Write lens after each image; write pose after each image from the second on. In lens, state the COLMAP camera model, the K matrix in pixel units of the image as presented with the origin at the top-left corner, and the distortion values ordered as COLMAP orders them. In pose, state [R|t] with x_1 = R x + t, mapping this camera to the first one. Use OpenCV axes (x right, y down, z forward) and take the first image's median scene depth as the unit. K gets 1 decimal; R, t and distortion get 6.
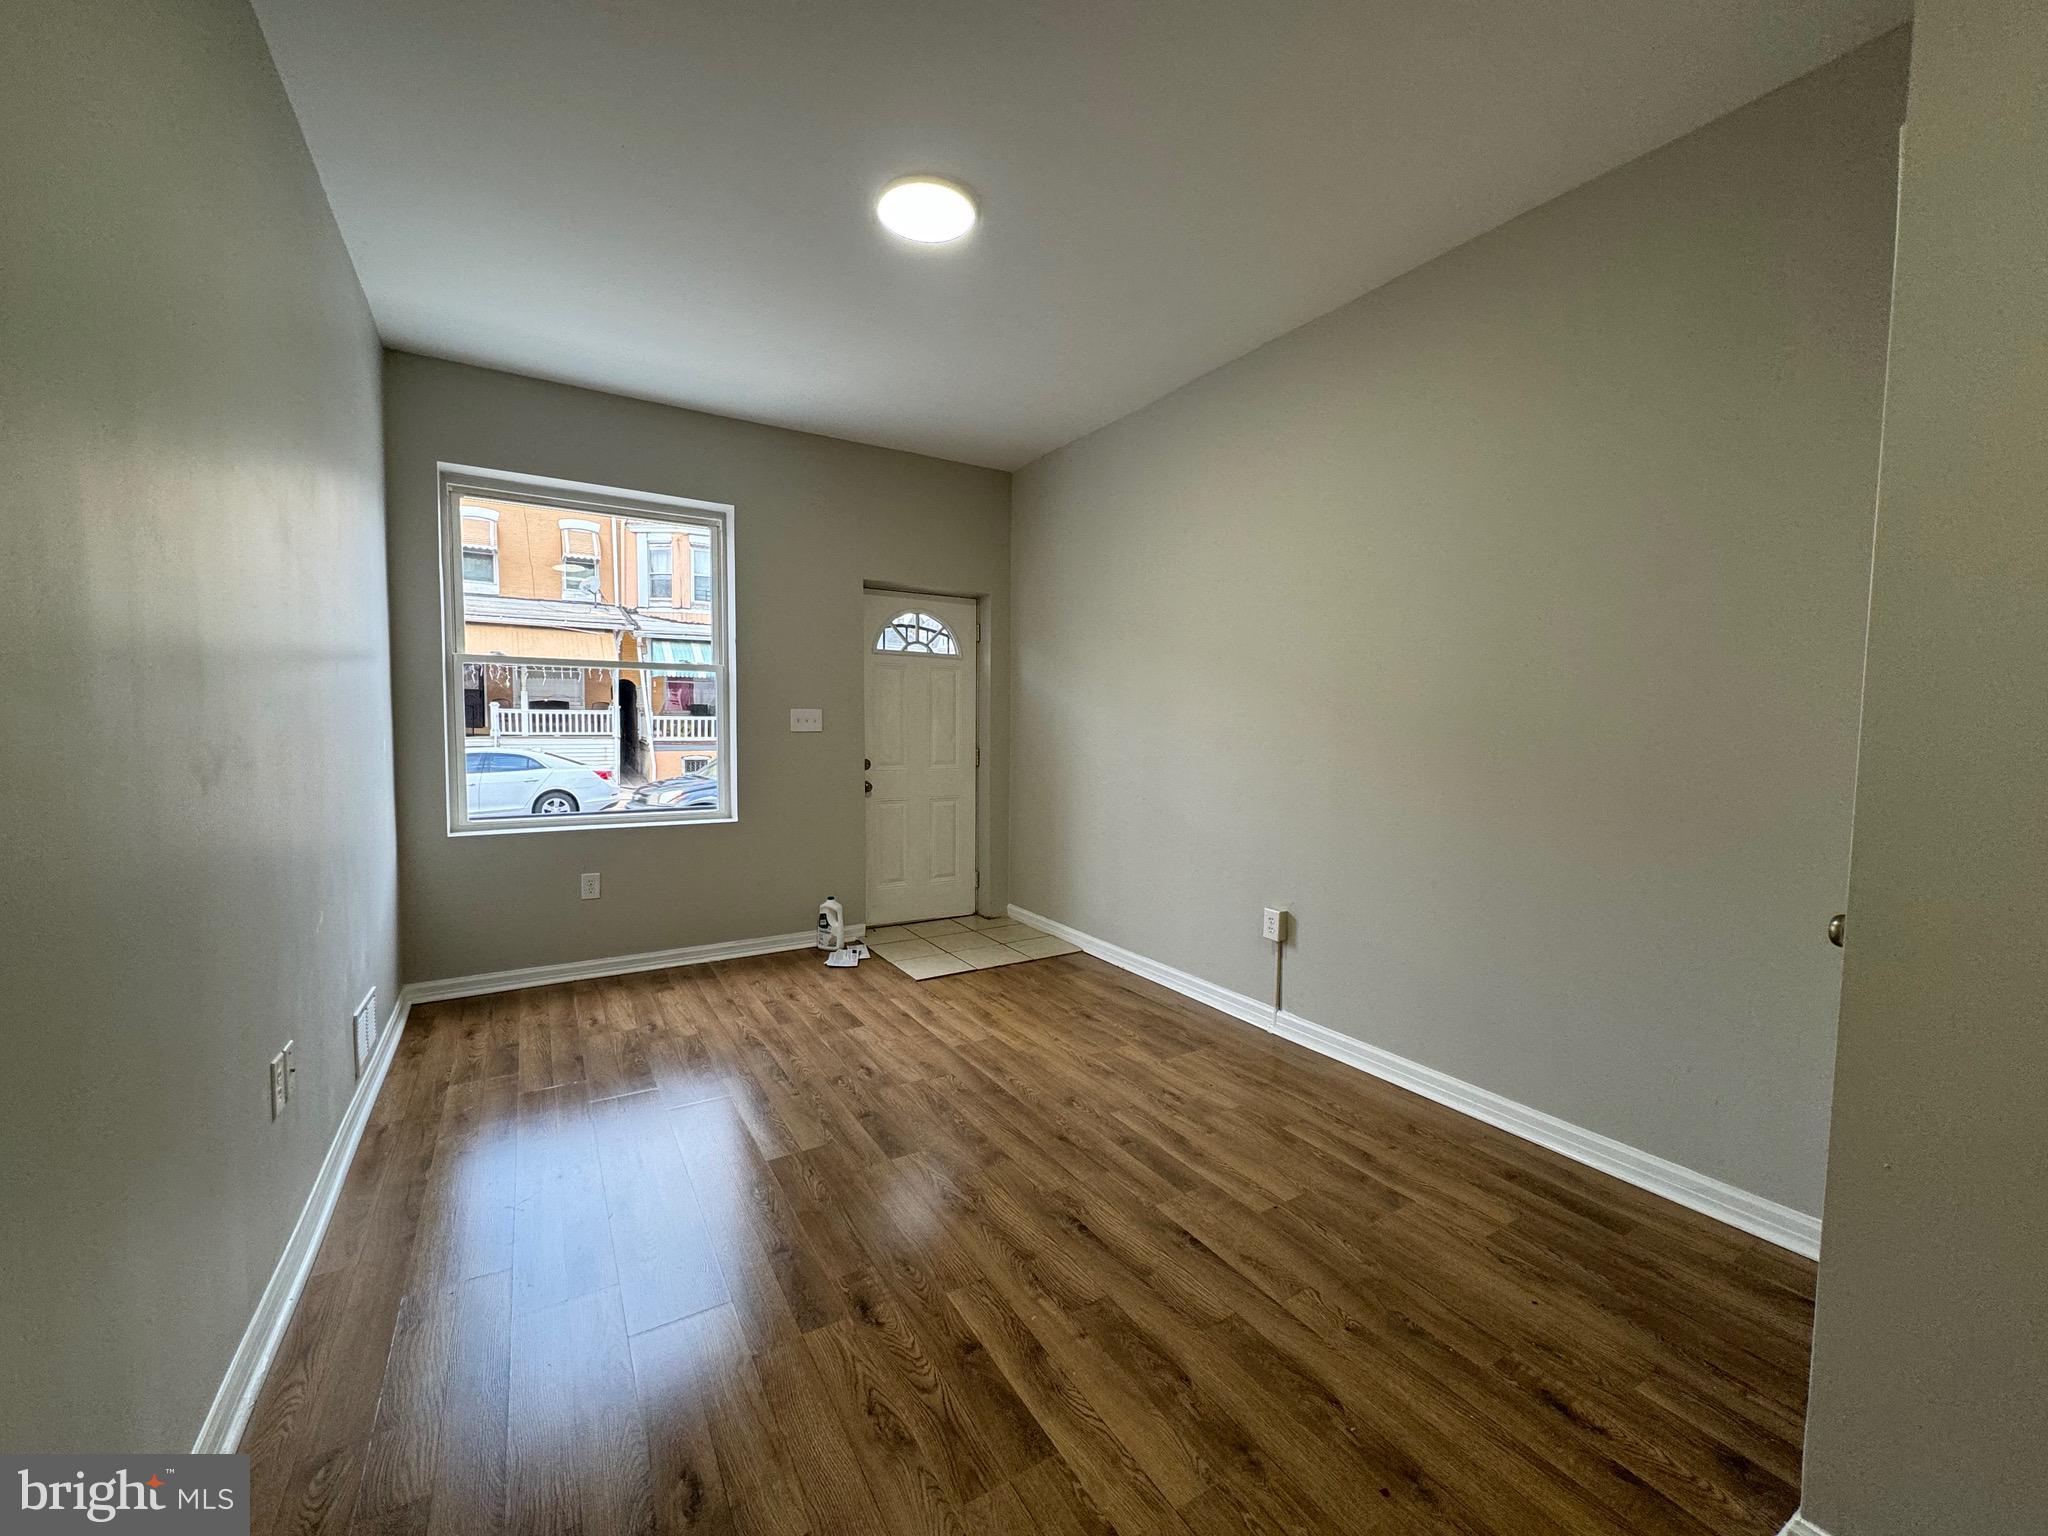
lens RADIAL K [[812.2, 0, 1025.7], [0, 812.2, 768.6], [0, 0, 1]] dist [-0.000715, -0.000059]
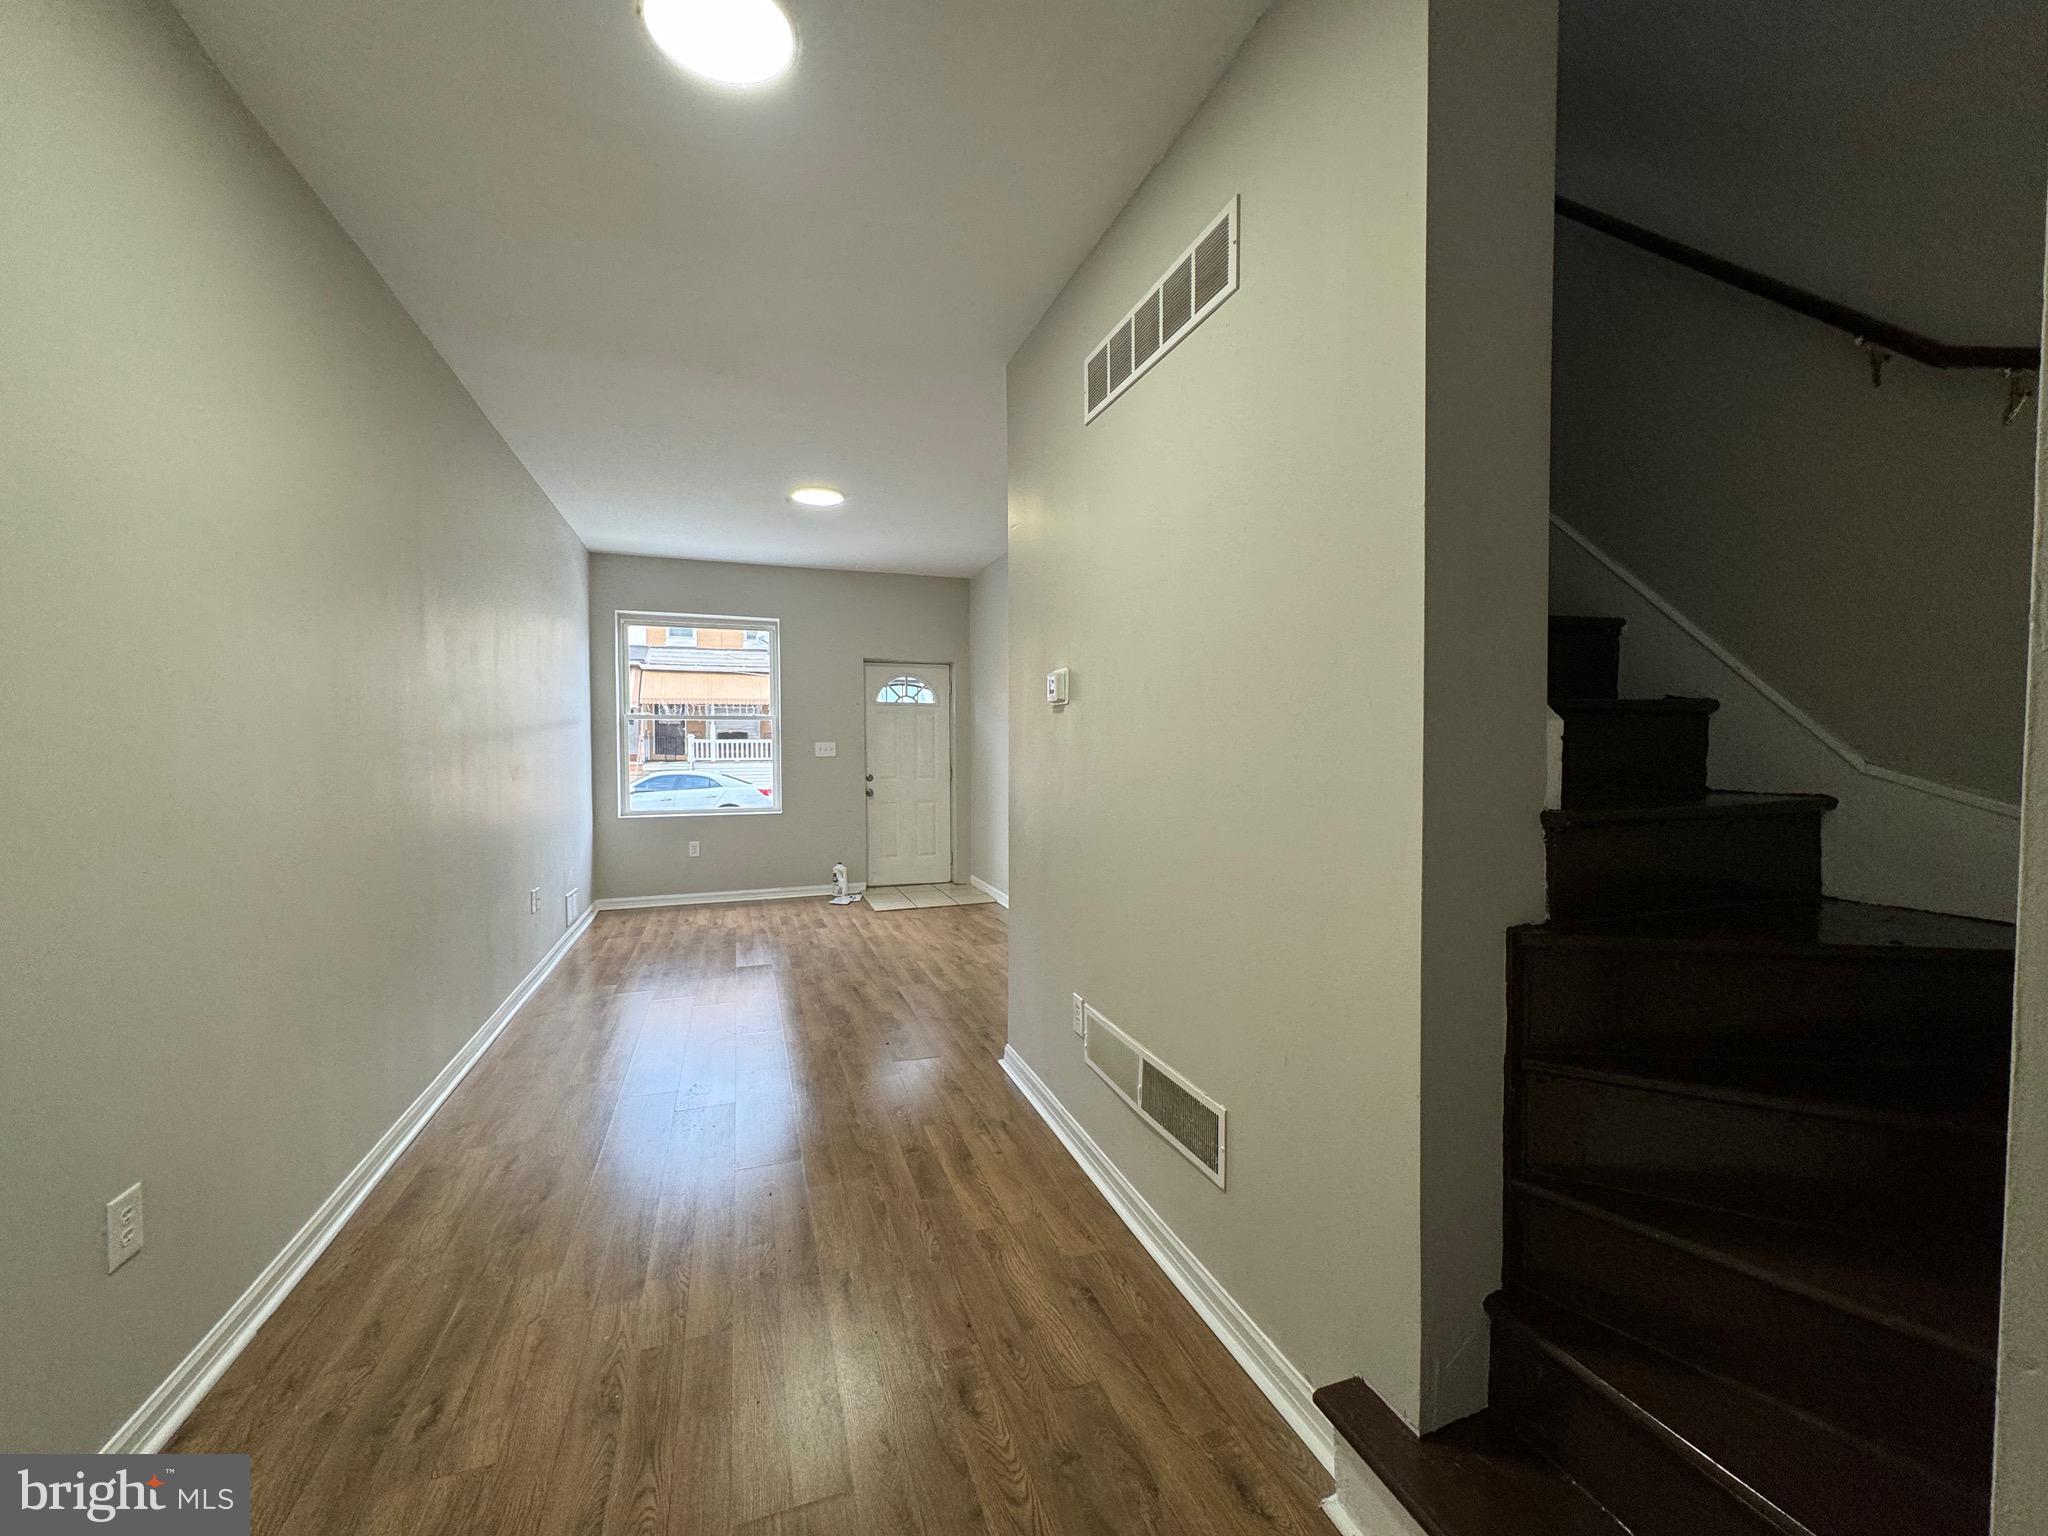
lens RADIAL K [[812.2, 0, 1023.5], [0, 812.2, 772.0], [0, 0, 1]] dist [-0.000715, -0.000059]
pose [[0.978328, -0.005117, -0.206998, 0.547651], [0.000335, 0.999732, -0.023131, 0.025736], [0.207061, 0.022560, 0.978068, -0.582000]]
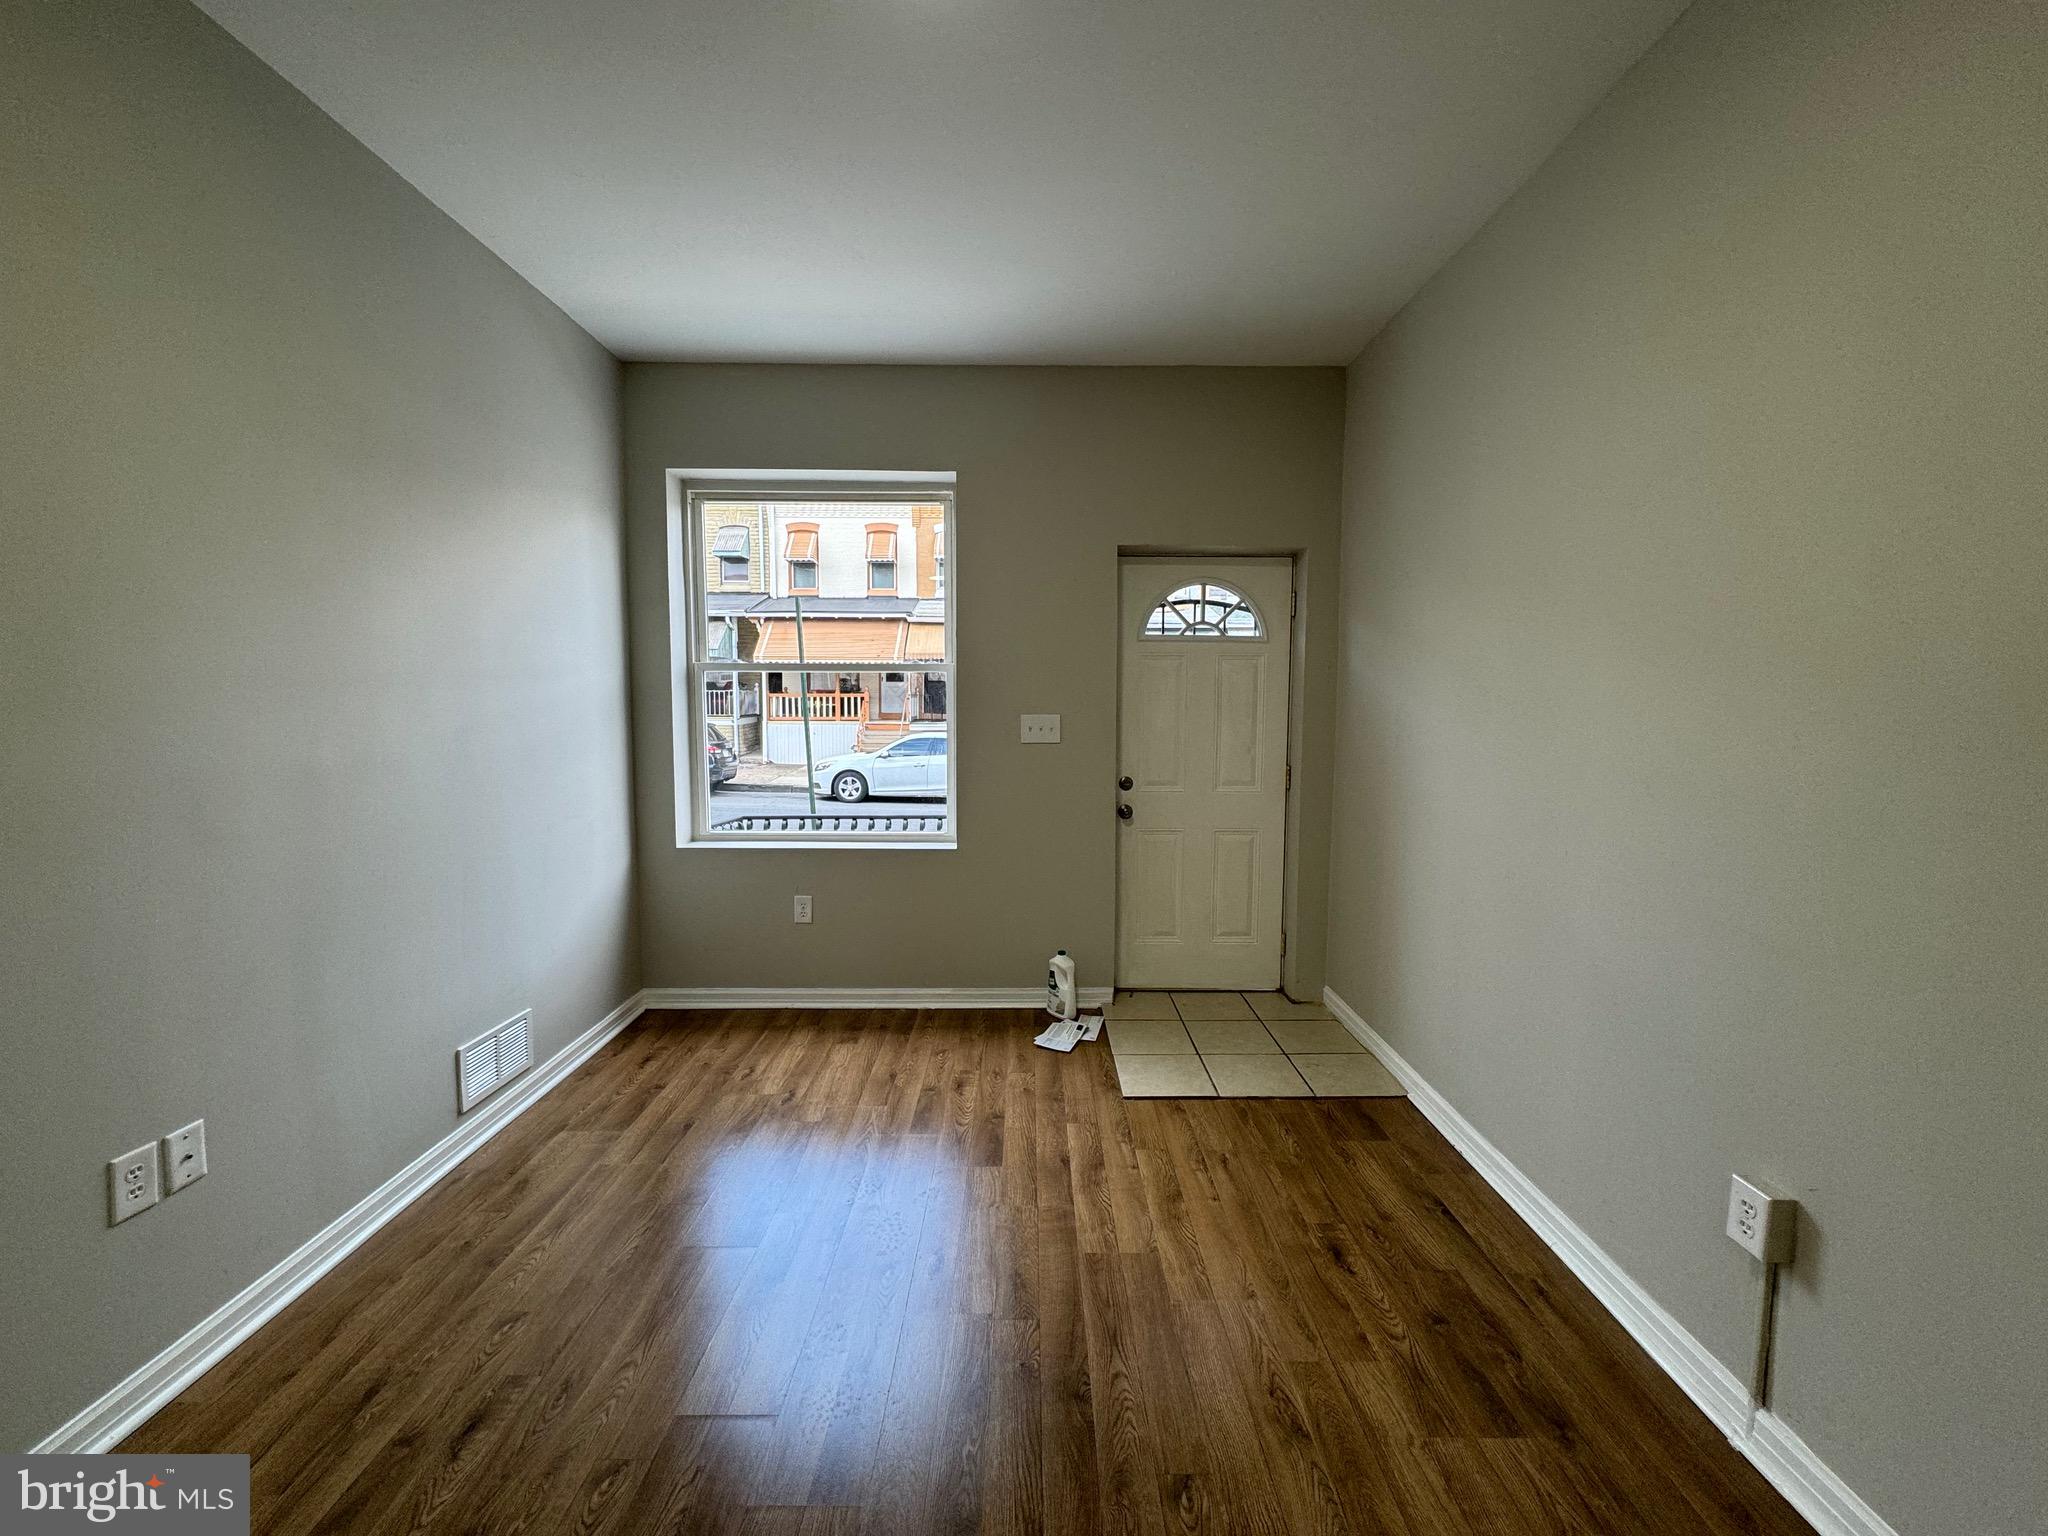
lens RADIAL K [[812.2, 0, 1025.8], [0, 812.2, 768.3], [0, 0, 1]] dist [-0.000715, -0.000059]
pose [[0.852652, 0.037235, -0.521150, 0.176264], [-0.025522, 0.999235, 0.029637, -0.055753], [0.521855, -0.011969, 0.852950, 0.389022]]
